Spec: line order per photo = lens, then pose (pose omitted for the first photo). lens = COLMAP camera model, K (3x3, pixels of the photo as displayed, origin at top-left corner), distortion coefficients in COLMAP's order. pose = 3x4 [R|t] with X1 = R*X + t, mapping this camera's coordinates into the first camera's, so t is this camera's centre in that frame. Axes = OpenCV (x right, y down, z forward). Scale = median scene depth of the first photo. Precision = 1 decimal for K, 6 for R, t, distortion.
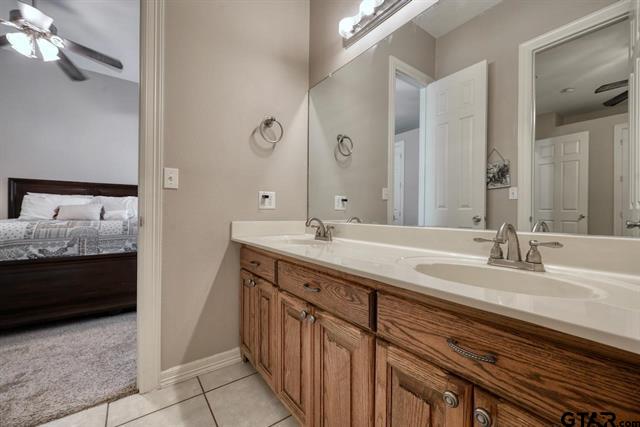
lens RADIAL K [[261.1, 0, 312.9], [0, 261.1, 209.0], [0, 0, 1]] dist [-0.000585, 0.000023]
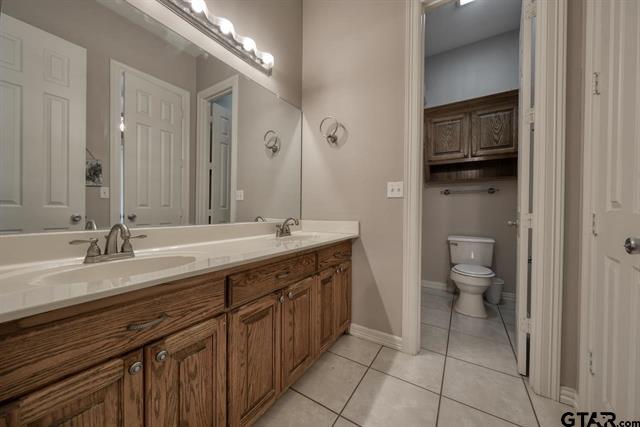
lens RADIAL K [[232.2, 0, 321.6], [0, 232.2, 214.0], [0, 0, 1]] dist [0.000406, 0.000032]
pose [[-0.386270, -0.025035, 0.922046, -0.818177], [-0.019402, 0.999631, 0.019014, -0.011318], [-0.922182, -0.010545, -0.386613, 0.939102]]
